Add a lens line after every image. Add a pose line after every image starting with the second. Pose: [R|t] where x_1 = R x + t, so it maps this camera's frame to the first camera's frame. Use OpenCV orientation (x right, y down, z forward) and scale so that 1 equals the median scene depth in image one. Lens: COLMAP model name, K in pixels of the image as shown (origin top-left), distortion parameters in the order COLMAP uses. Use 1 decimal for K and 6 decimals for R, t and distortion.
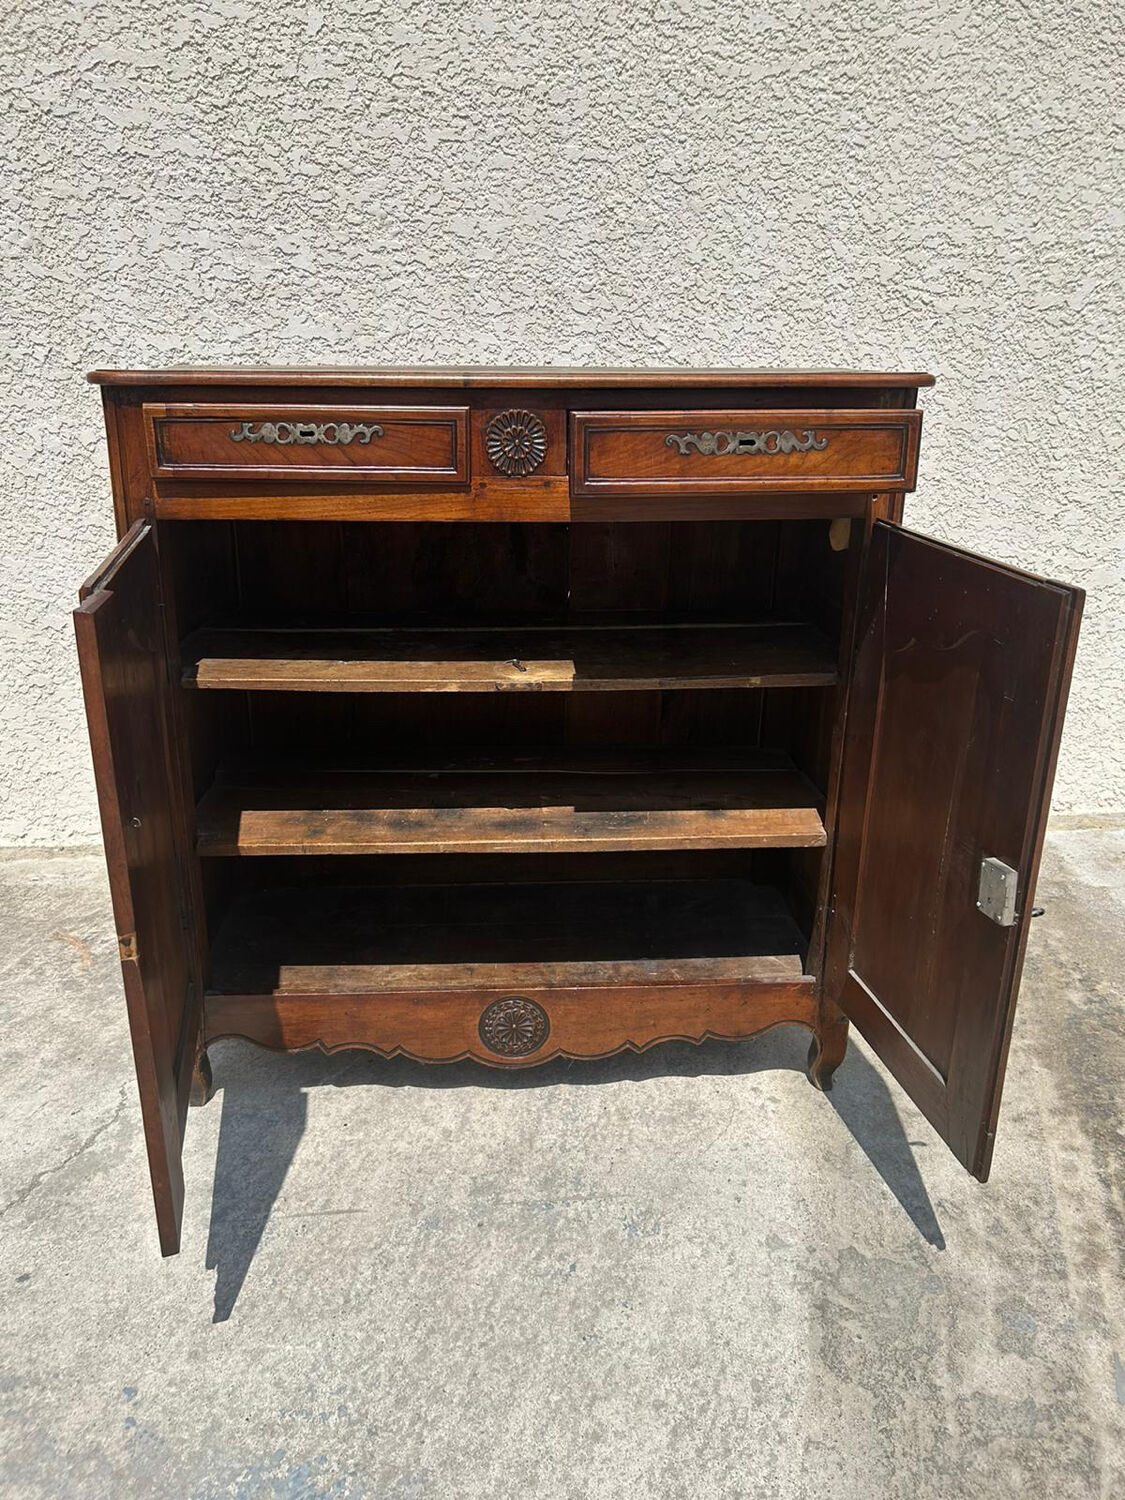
lens RADIAL K [[1133.0, 0, 548.0], [0, 1133.0, 746.5], [0, 0, 1]] dist [0.044194, -0.054327]
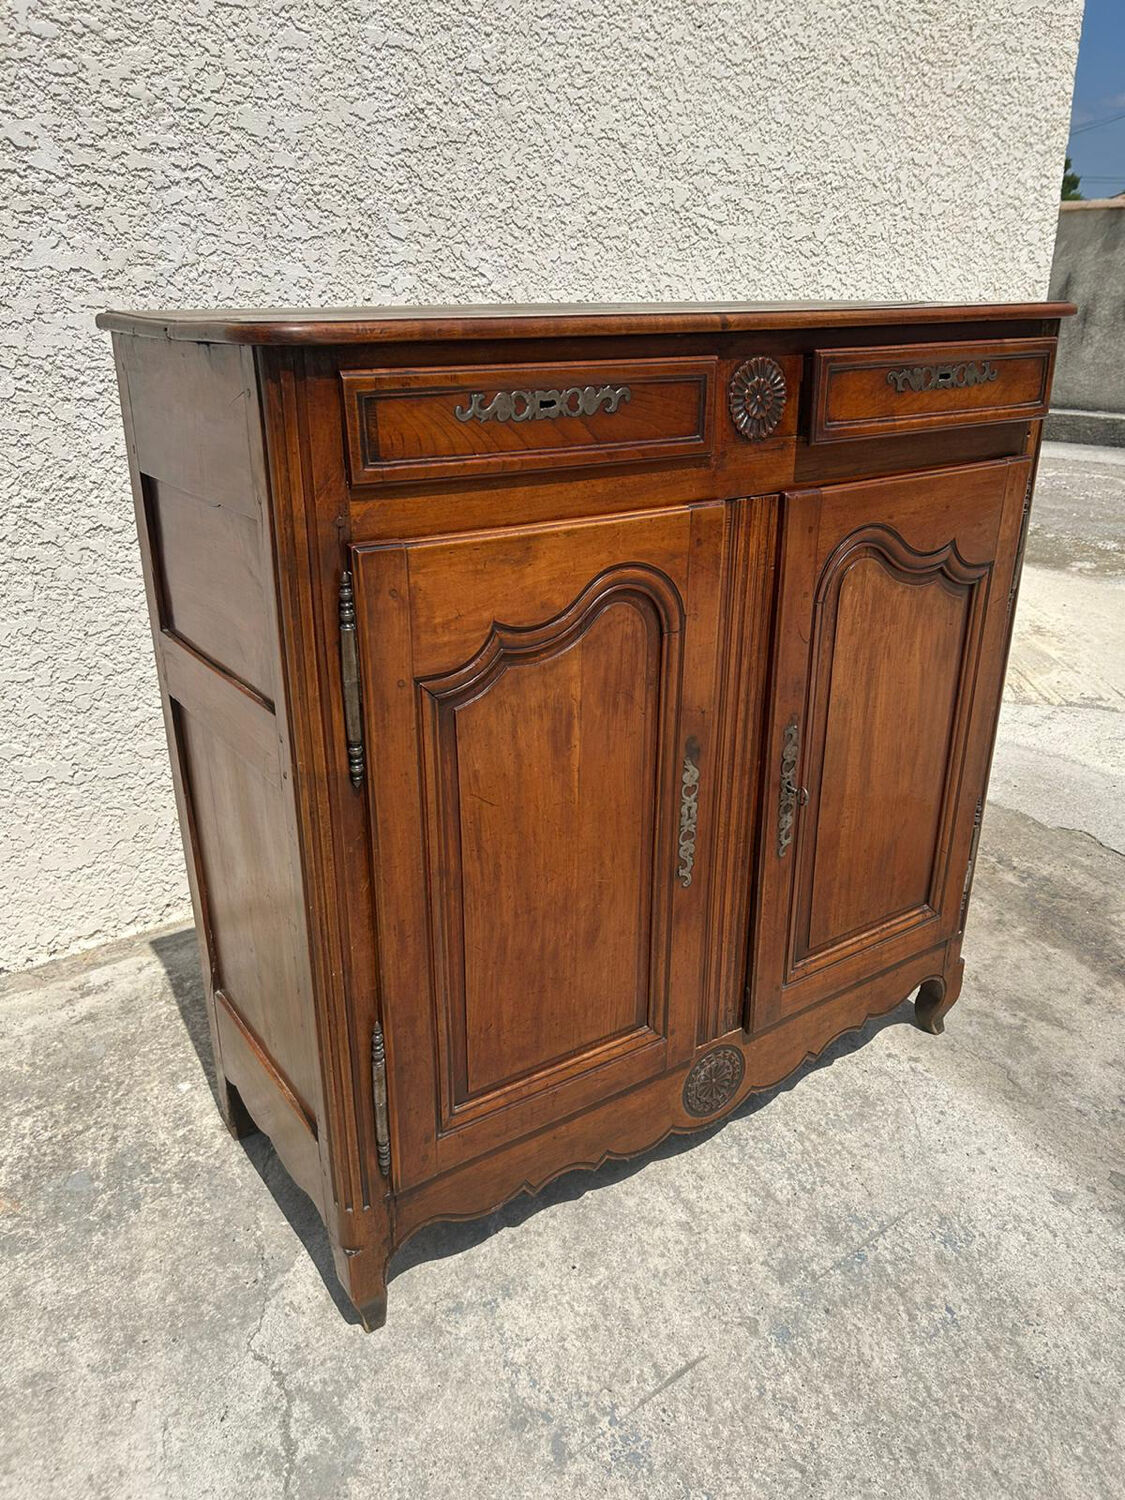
lens RADIAL K [[1133.0, 0, 567.2], [0, 1133.0, 759.5], [0, 0, 1]] dist [0.044194, -0.054327]
pose [[0.852135, -0.209833, 0.479412, -0.368605], [0.180232, 0.977723, 0.107583, -0.080109], [-0.491306, -0.005270, 0.870971, 0.224864]]
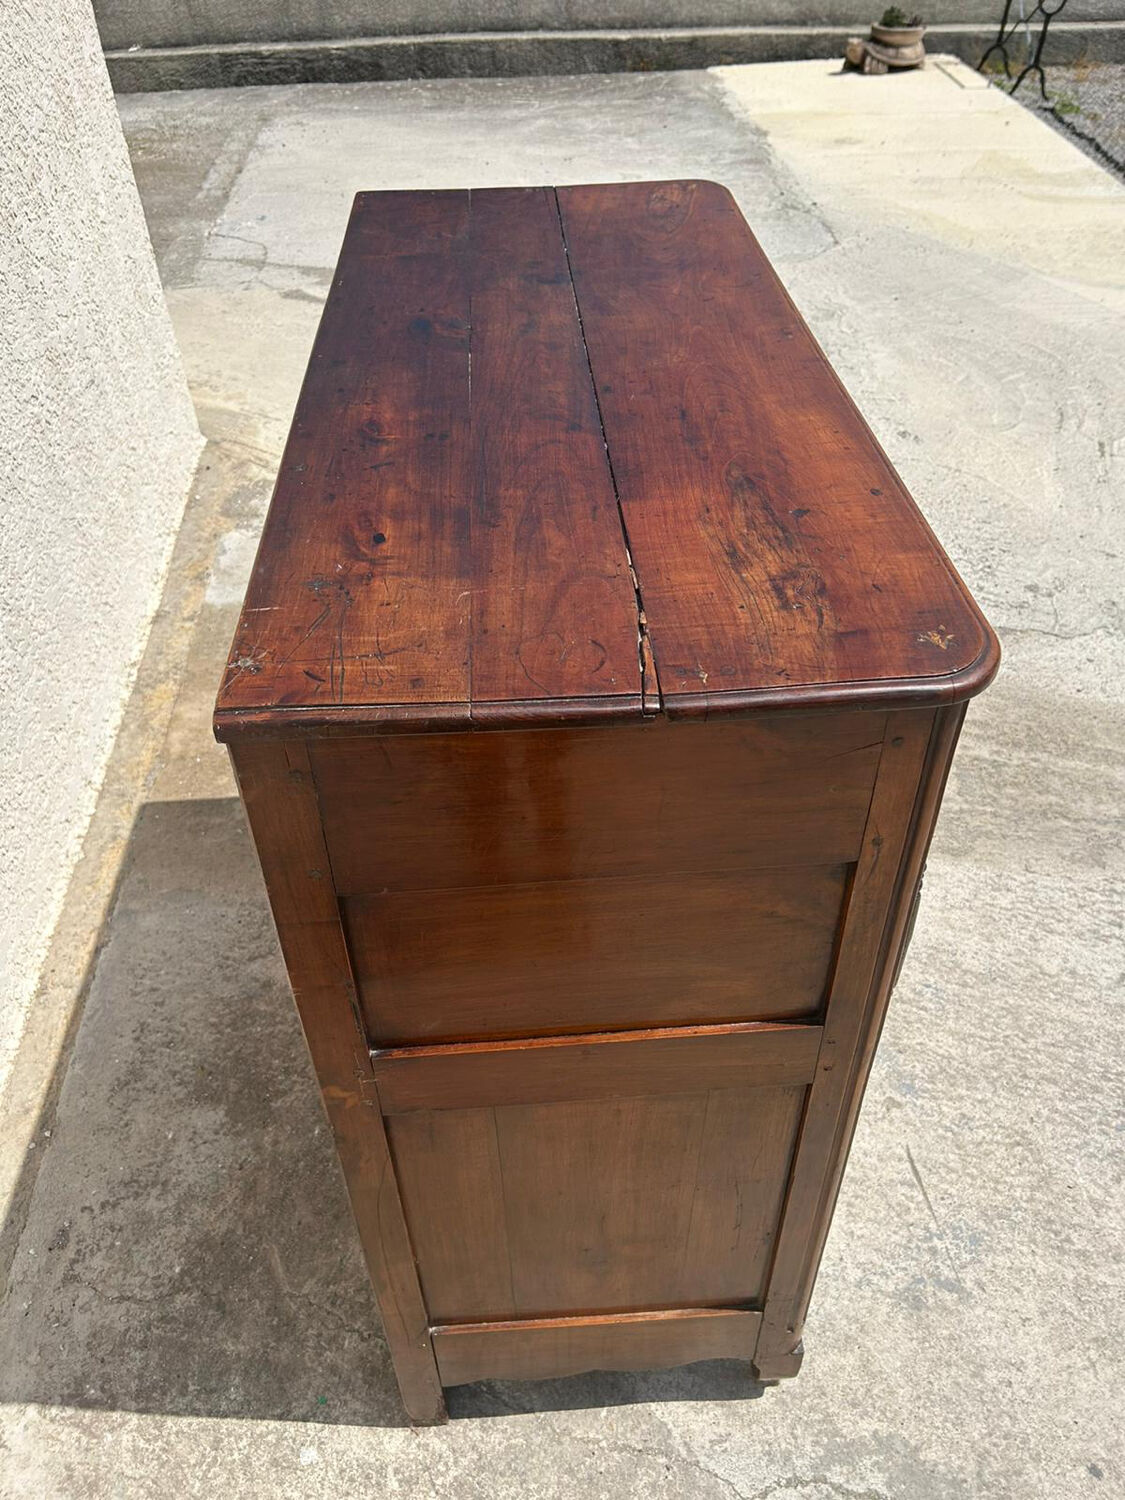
lens RADIAL K [[1133.0, 0, 562.6], [0, 1133.0, 760.1], [0, 0, 1]] dist [0.044194, -0.054327]
pose [[-0.013538, -0.660499, 0.750705, -0.473768], [0.344763, 0.701652, 0.623557, -0.403076], [-0.938592, 0.267257, 0.218216, 0.653891]]
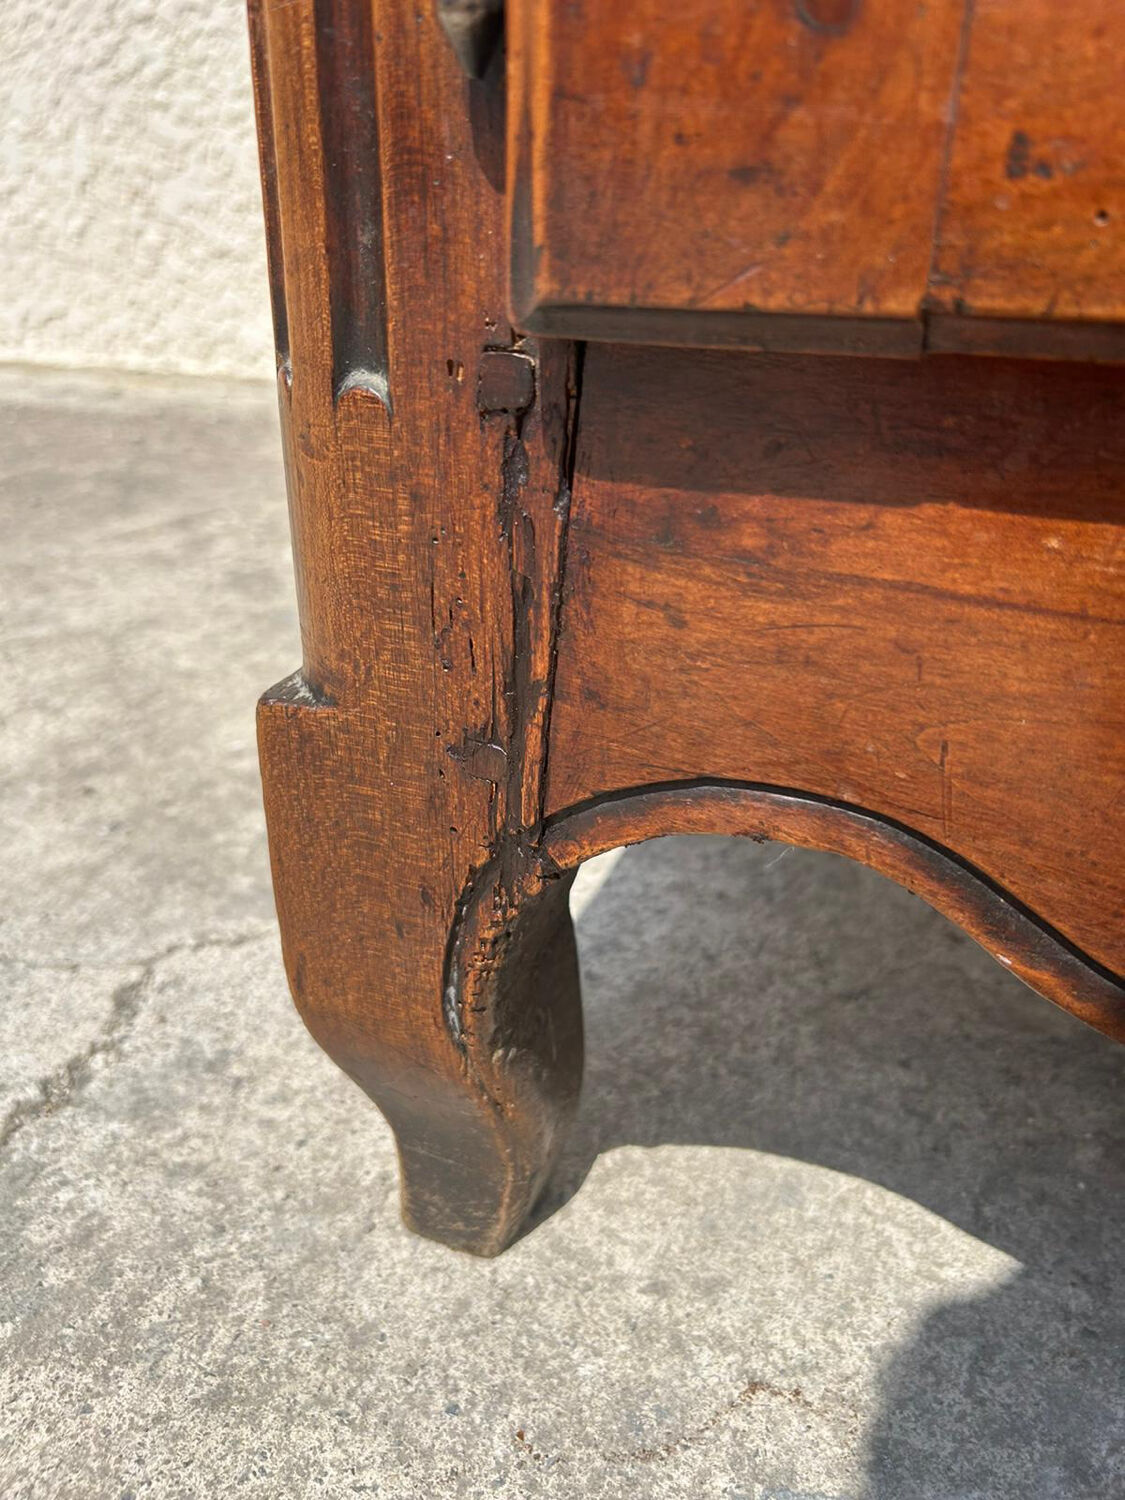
lens RADIAL K [[1133.0, 0, 549.8], [0, 1133.0, 762.4], [0, 0, 1]] dist [0.044194, -0.054327]
pose [[0.908443, 0.201141, -0.366433, -0.195286], [-0.145273, 0.973894, 0.174432, 0.174540], [0.391952, -0.105229, 0.913948, 0.672194]]
